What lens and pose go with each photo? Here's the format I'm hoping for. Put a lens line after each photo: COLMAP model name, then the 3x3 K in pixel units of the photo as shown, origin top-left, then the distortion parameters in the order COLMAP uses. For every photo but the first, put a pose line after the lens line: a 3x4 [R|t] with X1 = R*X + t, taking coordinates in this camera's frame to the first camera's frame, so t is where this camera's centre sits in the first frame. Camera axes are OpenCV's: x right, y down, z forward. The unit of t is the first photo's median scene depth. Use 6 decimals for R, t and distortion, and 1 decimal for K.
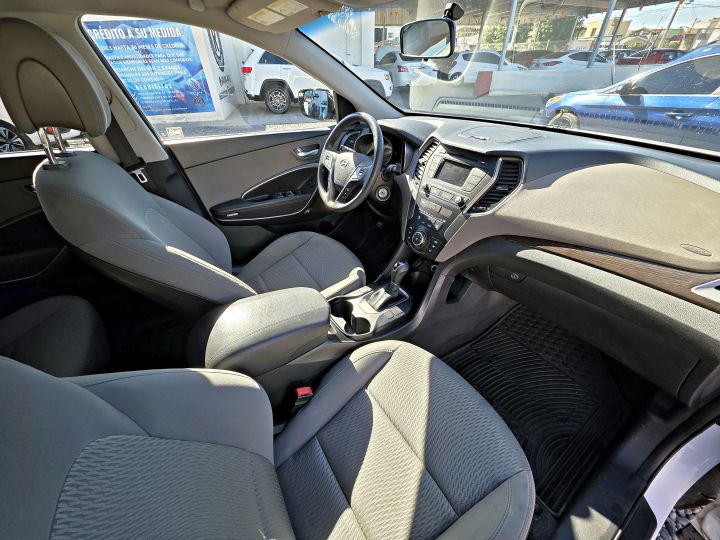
lens RADIAL K [[289.1, 0, 357.5], [0, 289.1, 268.1], [0, 0, 1]] dist [-0.001422, -0.000292]
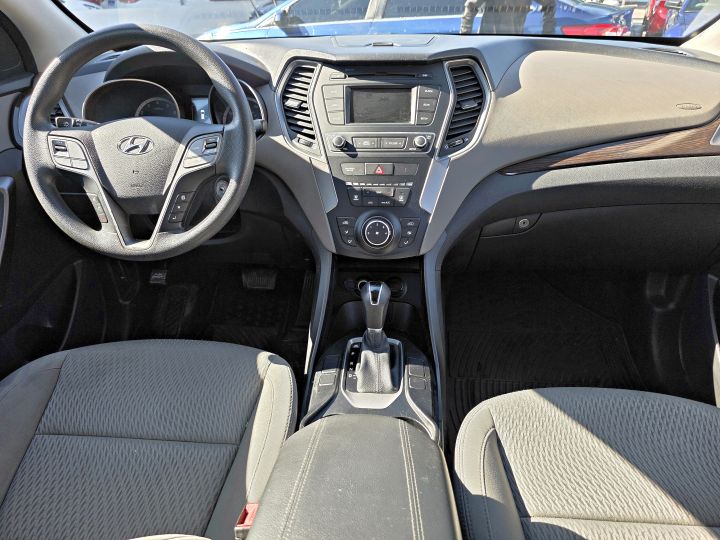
lens RADIAL K [[487.2, 0, 360.0], [0, 487.2, 270.0], [0, 0, 1]] dist [0.047277, -0.052126]
pose [[0.606172, -0.384332, 0.696307, -0.287487], [0.466221, 0.881007, 0.080408, -0.078704], [-0.644355, 0.275892, 0.713225, 0.242216]]
